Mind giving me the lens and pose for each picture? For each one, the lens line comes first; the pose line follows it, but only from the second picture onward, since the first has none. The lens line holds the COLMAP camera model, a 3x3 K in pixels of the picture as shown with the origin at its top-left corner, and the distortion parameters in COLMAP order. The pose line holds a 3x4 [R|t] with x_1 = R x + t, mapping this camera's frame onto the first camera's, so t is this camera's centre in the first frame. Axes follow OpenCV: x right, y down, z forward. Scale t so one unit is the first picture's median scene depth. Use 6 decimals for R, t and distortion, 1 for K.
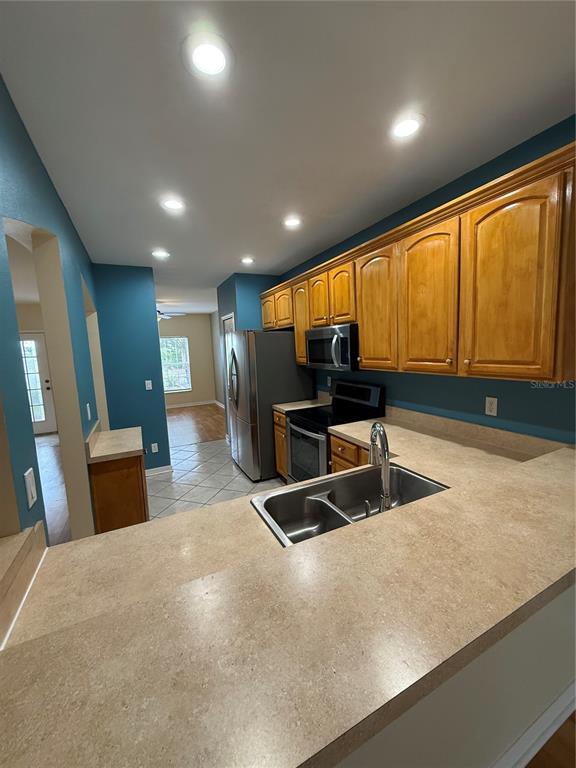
lens RADIAL K [[306.0, 0, 287.1], [0, 306.0, 382.4], [0, 0, 1]] dist [0.001780, -0.000392]
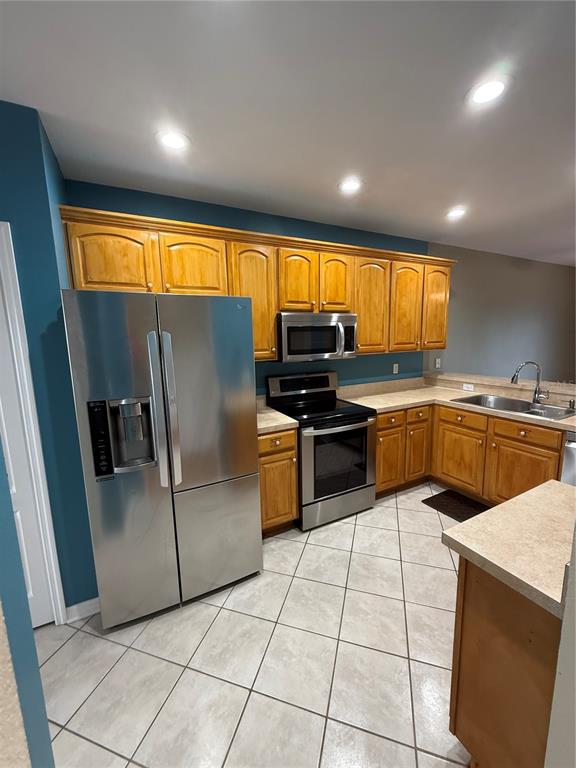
lens RADIAL K [[306.0, 0, 287.1], [0, 306.0, 382.4], [0, 0, 1]] dist [0.001780, -0.000392]
pose [[-0.026032, -0.106964, 0.993922, -0.967000], [0.140011, 0.984069, 0.109571, -0.111994], [-0.989808, 0.142012, -0.010641, 1.382624]]
